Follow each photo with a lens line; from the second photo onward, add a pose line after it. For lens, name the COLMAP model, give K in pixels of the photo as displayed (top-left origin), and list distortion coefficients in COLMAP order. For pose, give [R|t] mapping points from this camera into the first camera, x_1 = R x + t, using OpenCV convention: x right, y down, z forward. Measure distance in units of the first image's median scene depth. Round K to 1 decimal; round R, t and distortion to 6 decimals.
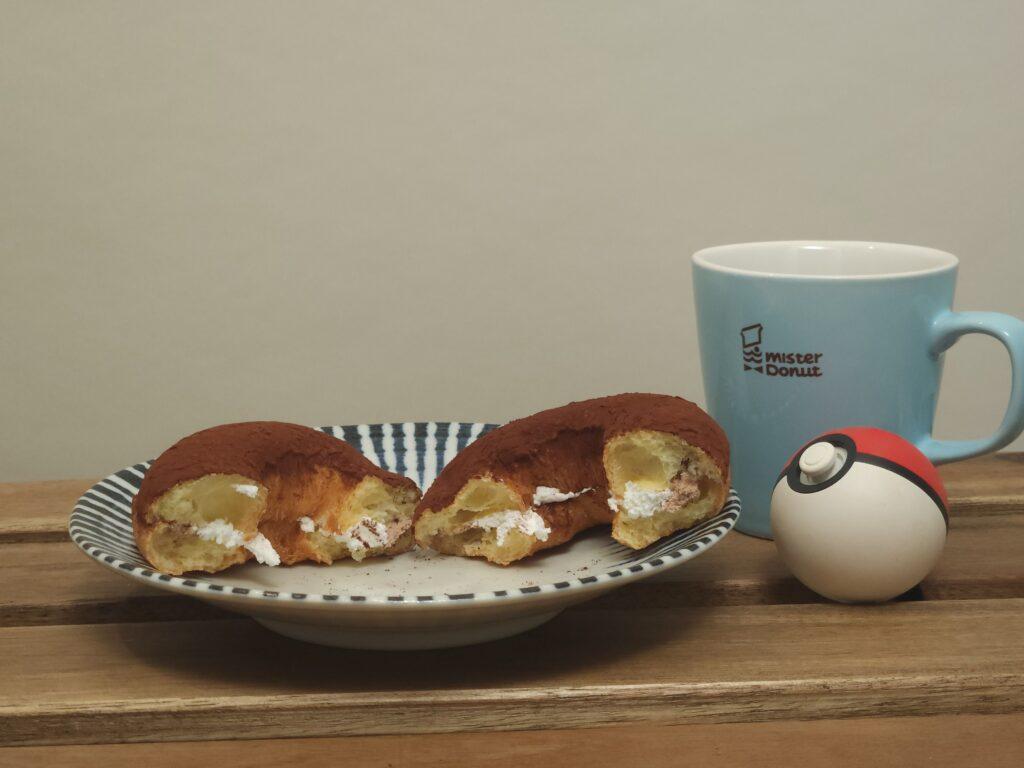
lens RADIAL K [[1963.4, 0, 517.8], [0, 1963.4, 379.5], [0, 0, 1]] dist [0.078647, 0.000000]
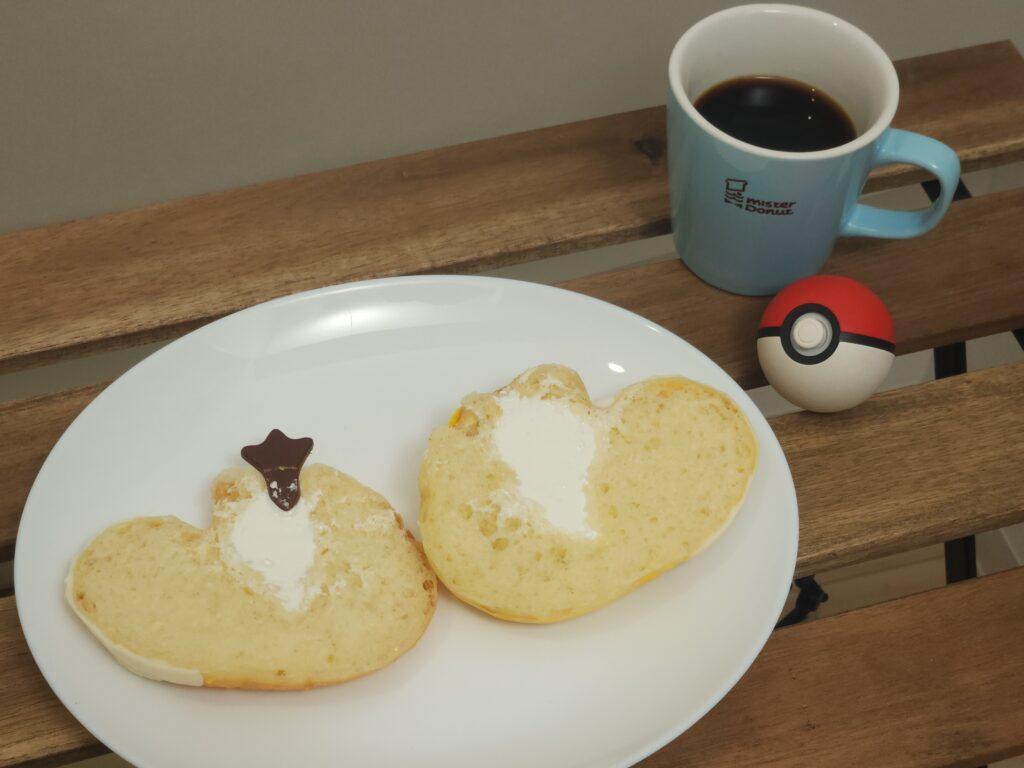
lens RADIAL K [[1963.4, 0, 508.7], [0, 1963.4, 385.3], [0, 0, 1]] dist [0.078647, 0.000000]
pose [[0.964396, -0.167400, 0.204737, -0.300193], [-0.002706, 0.767879, 0.640589, -0.750310], [-0.264448, -0.618336, 0.740087, 0.097987]]
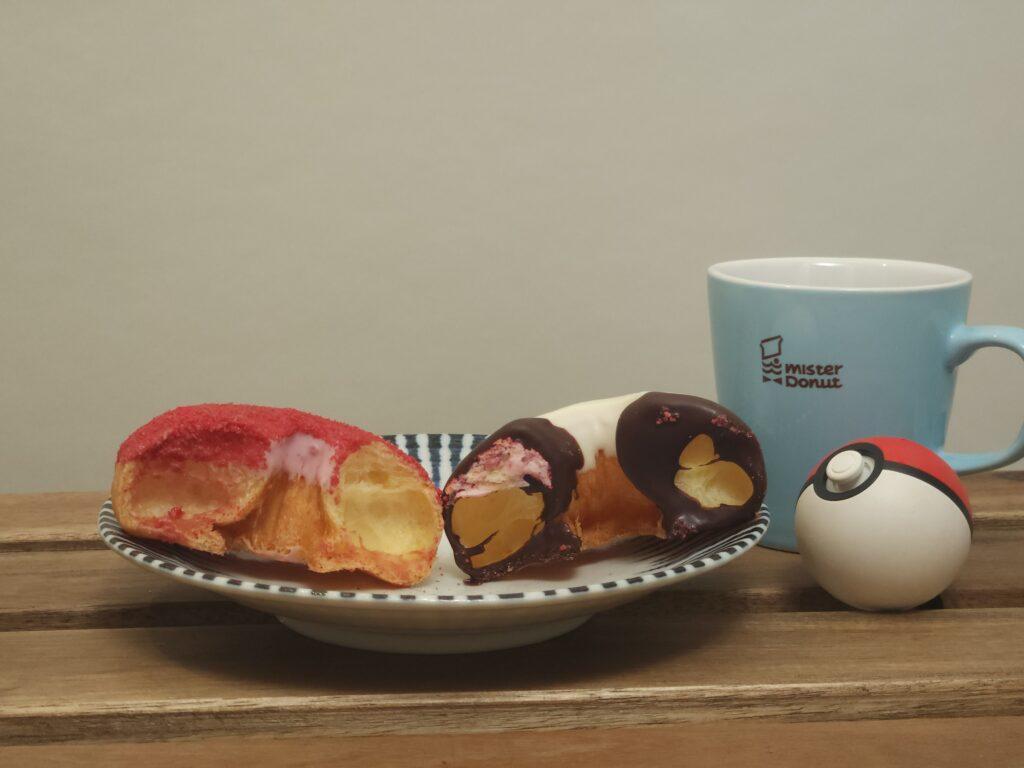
lens RADIAL K [[1963.4, 0, 514.1], [0, 1963.4, 384.1], [0, 0, 1]] dist [0.078647, 0.000000]
pose [[0.999058, 0.008502, 0.042560, -0.060970], [-0.007600, 0.999744, -0.021313, 0.020888], [-0.042730, 0.020970, 0.998867, -0.001175]]
